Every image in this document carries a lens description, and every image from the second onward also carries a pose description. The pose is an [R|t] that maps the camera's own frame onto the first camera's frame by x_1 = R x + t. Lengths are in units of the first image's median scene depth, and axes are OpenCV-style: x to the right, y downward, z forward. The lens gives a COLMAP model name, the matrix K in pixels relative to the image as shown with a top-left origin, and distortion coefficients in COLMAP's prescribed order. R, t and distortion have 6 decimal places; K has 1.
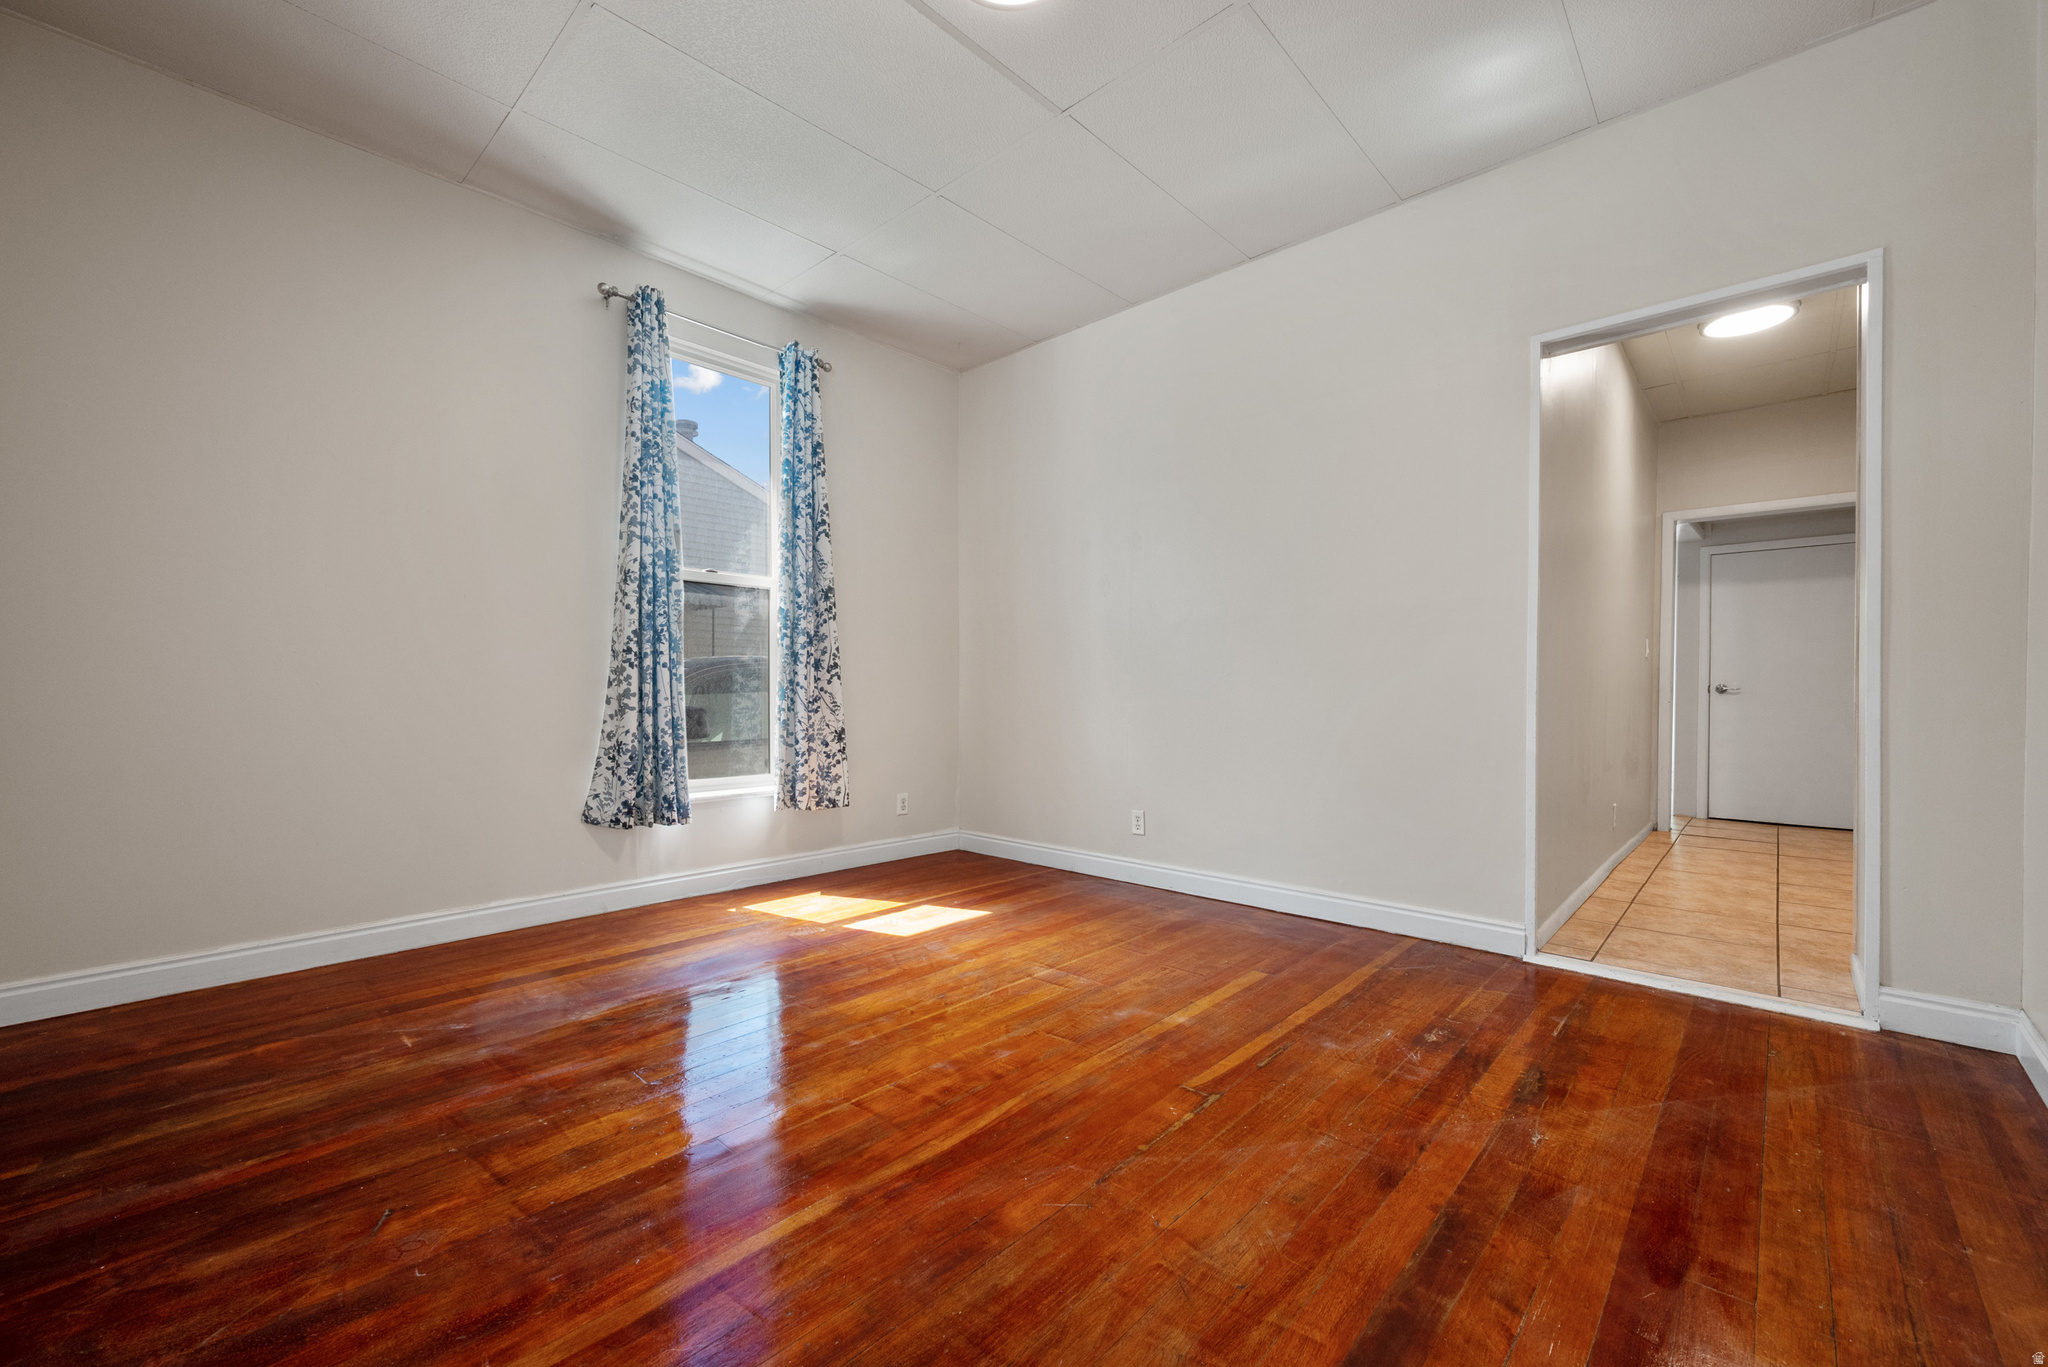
lens RADIAL K [[816.9, 0, 1038.3], [0, 816.9, 700.8], [0, 0, 1]] dist [0.000574, 0.000004]
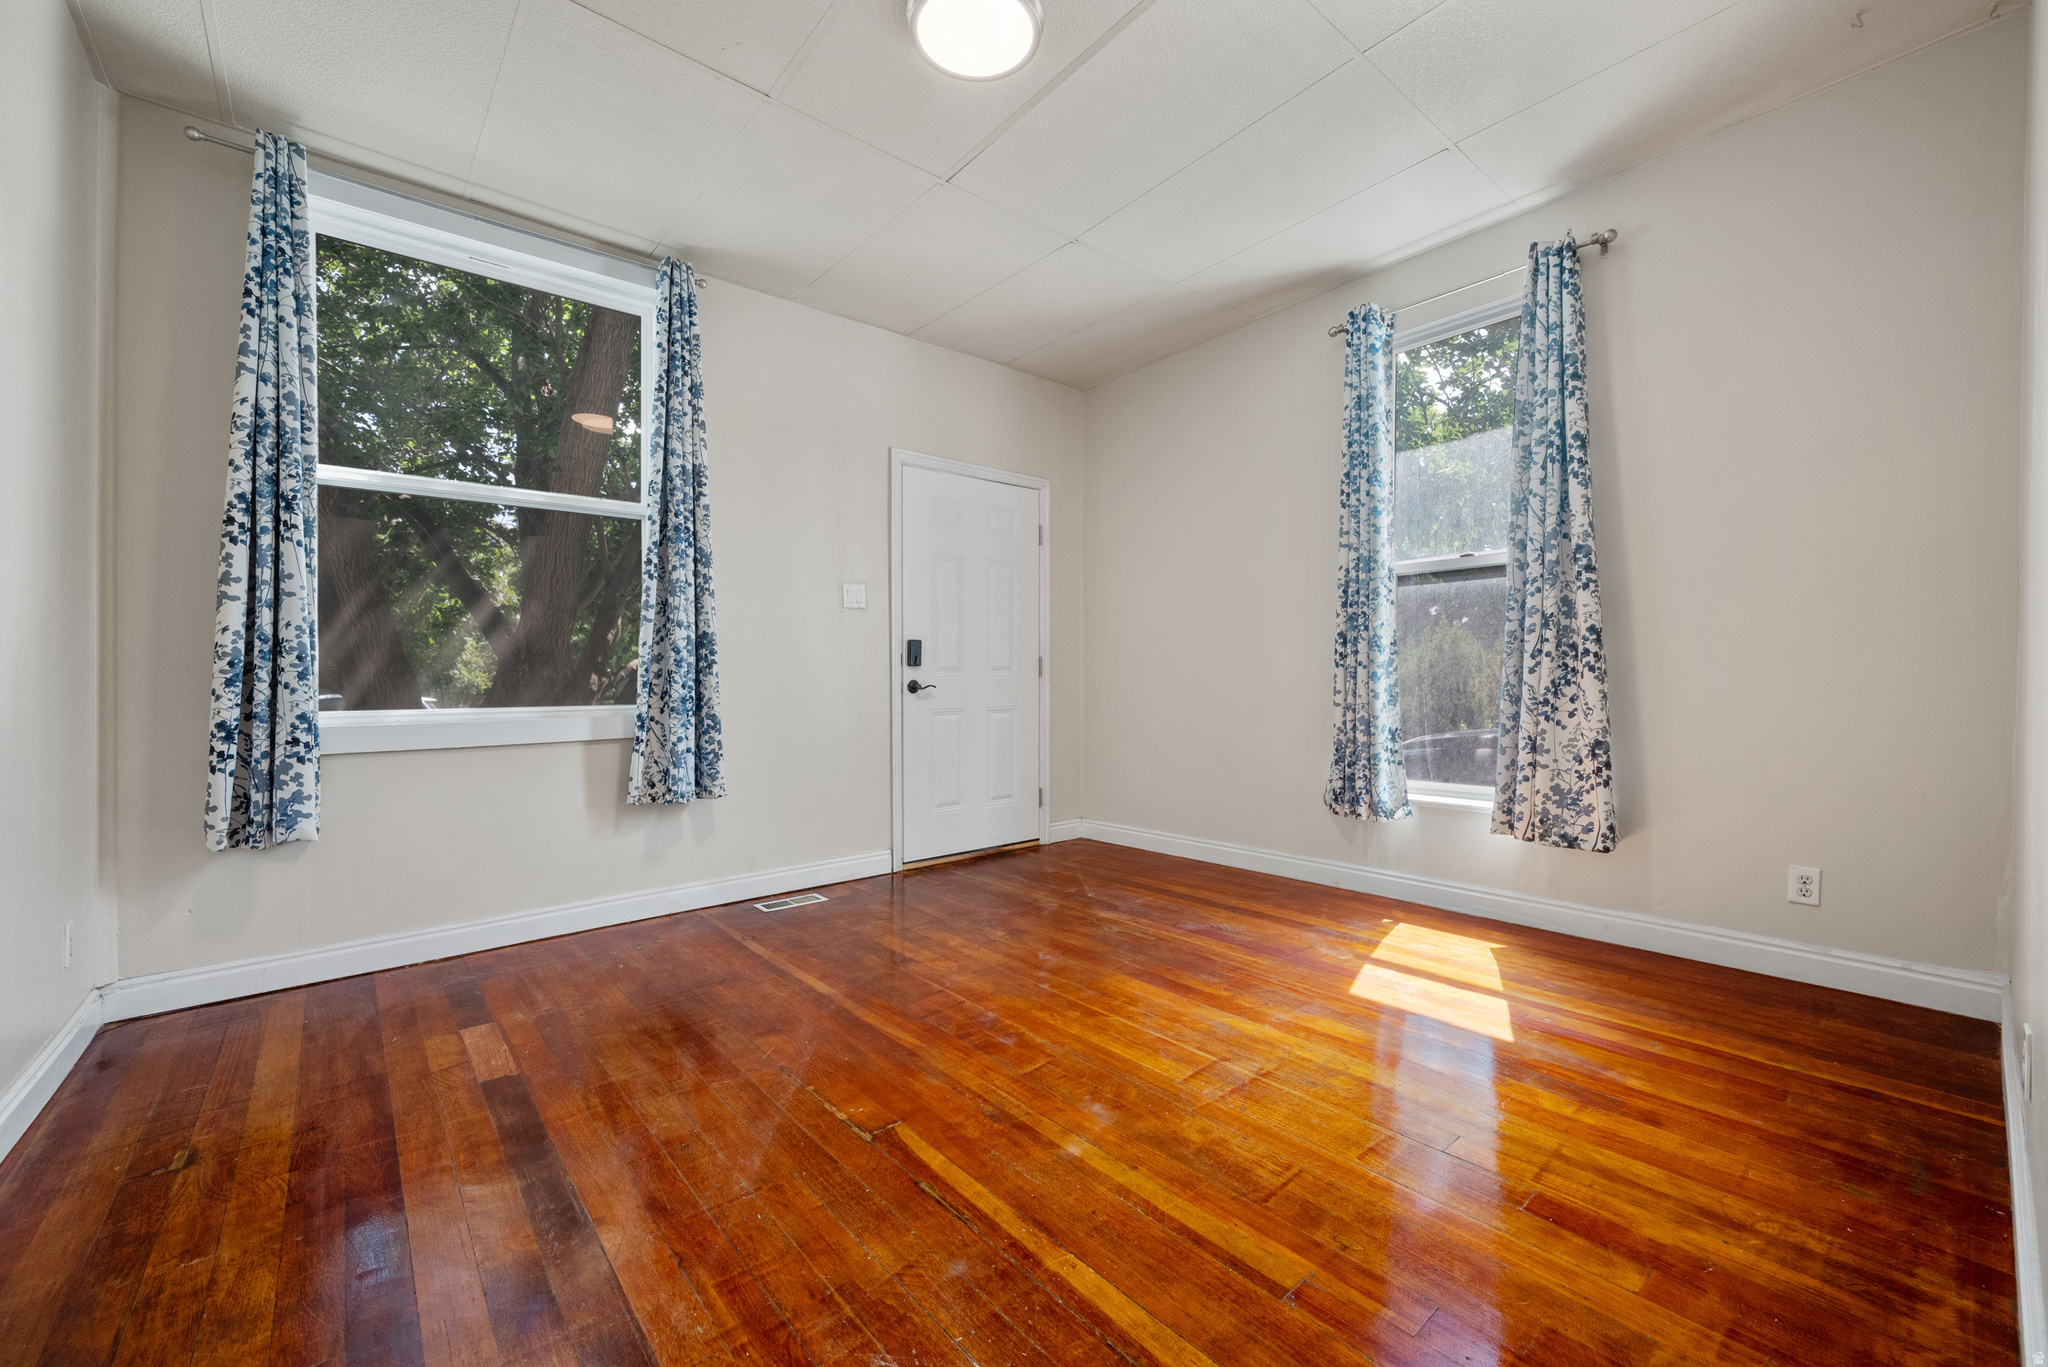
lens RADIAL K [[816.9, 0, 1039.8], [0, 816.9, 670.1], [0, 0, 1]] dist [0.000574, 0.000004]
pose [[-0.121741, -0.017654, -0.992405, 0.780091], [-0.002245, 0.999844, -0.017511, -0.020441], [0.992559, 0.000096, -0.121762, 0.908508]]
